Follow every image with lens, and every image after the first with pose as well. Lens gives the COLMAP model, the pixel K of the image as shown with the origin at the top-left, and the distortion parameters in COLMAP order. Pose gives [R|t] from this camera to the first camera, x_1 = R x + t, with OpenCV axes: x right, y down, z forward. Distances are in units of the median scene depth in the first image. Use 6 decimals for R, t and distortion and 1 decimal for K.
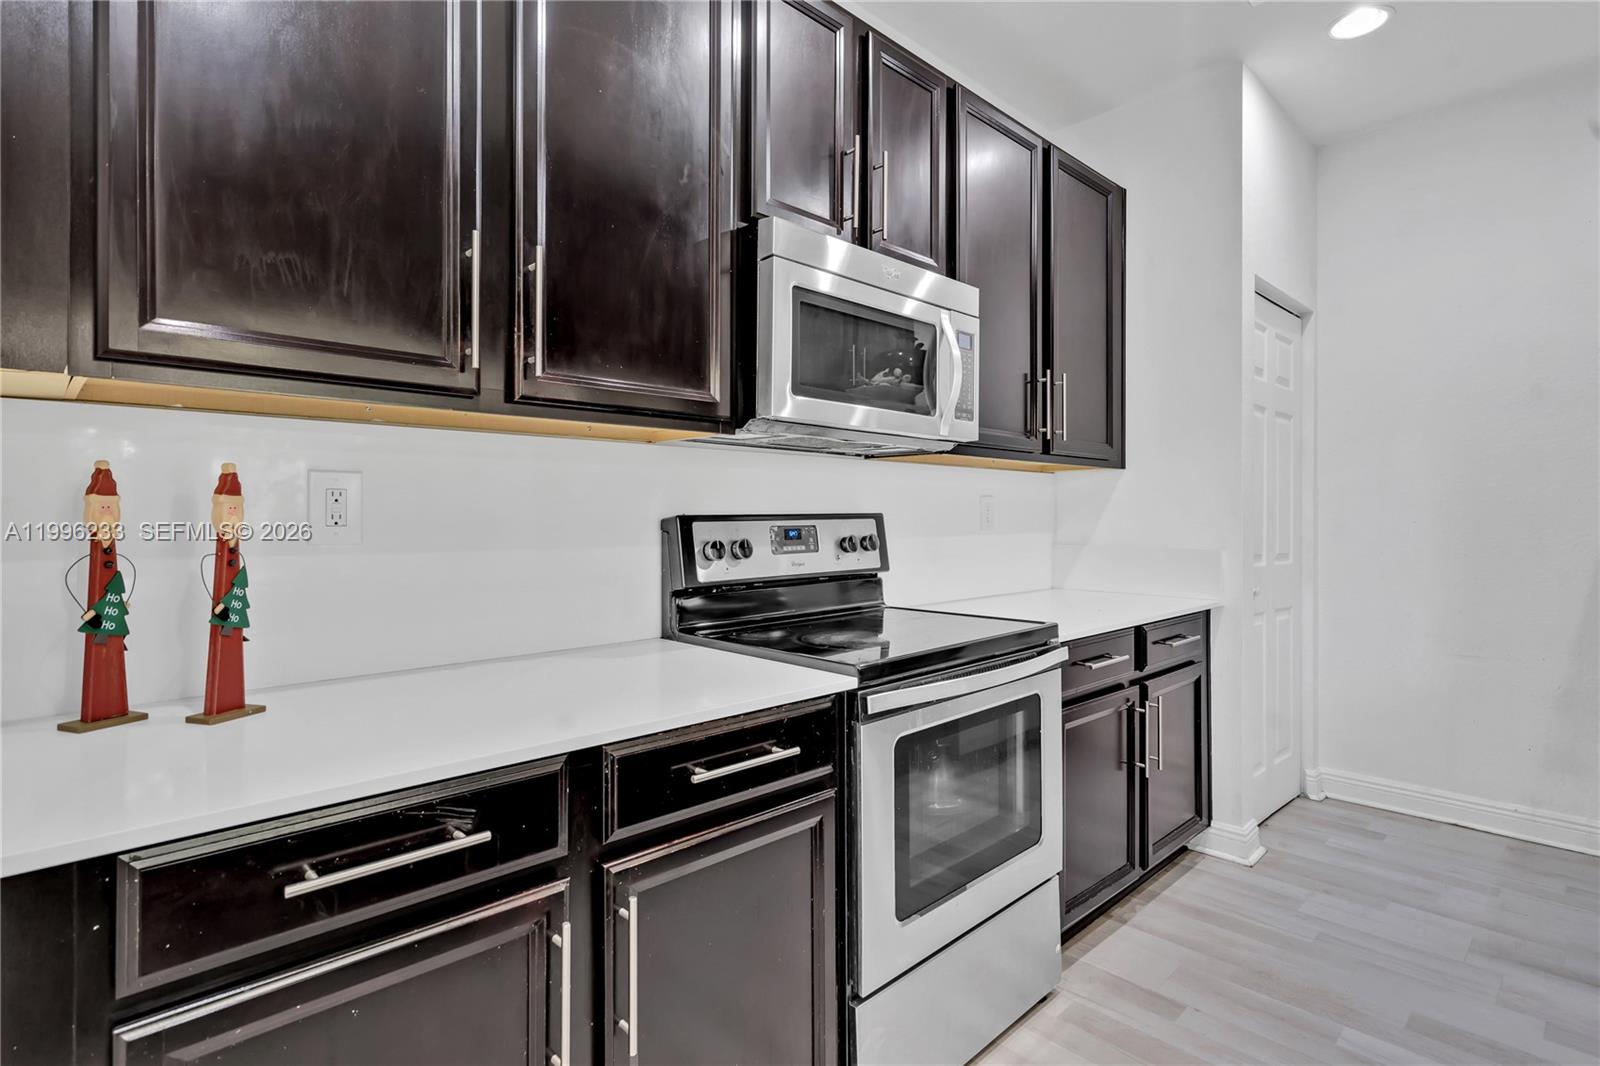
lens RADIAL K [[805.3, 0, 792.3], [0, 805.3, 503.8], [0, 0, 1]] dist [0.000309, 0.000120]
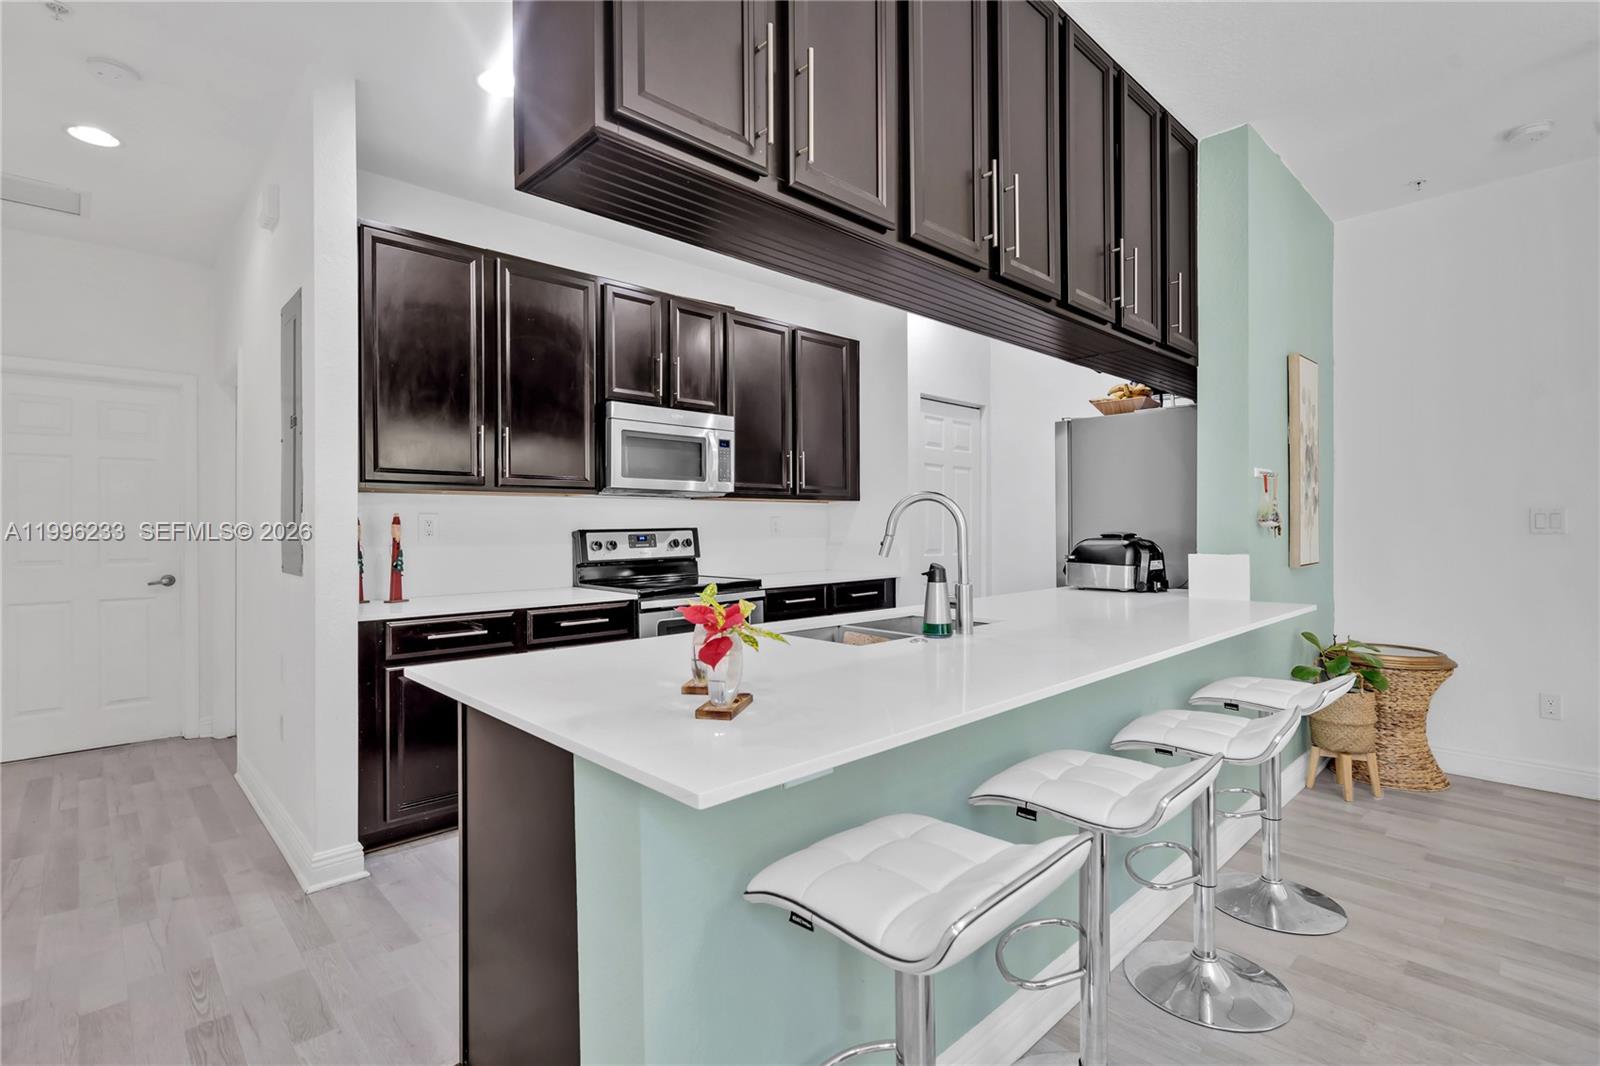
lens RADIAL K [[735.7, 0, 783.2], [0, 735.7, 522.5], [0, 0, 1]] dist [-0.000731, -0.000973]
pose [[0.999880, -0.006039, -0.014261, 0.433009], [0.006178, 0.999933, 0.009758, -0.021083], [0.014201, -0.009845, 0.999851, -0.970661]]
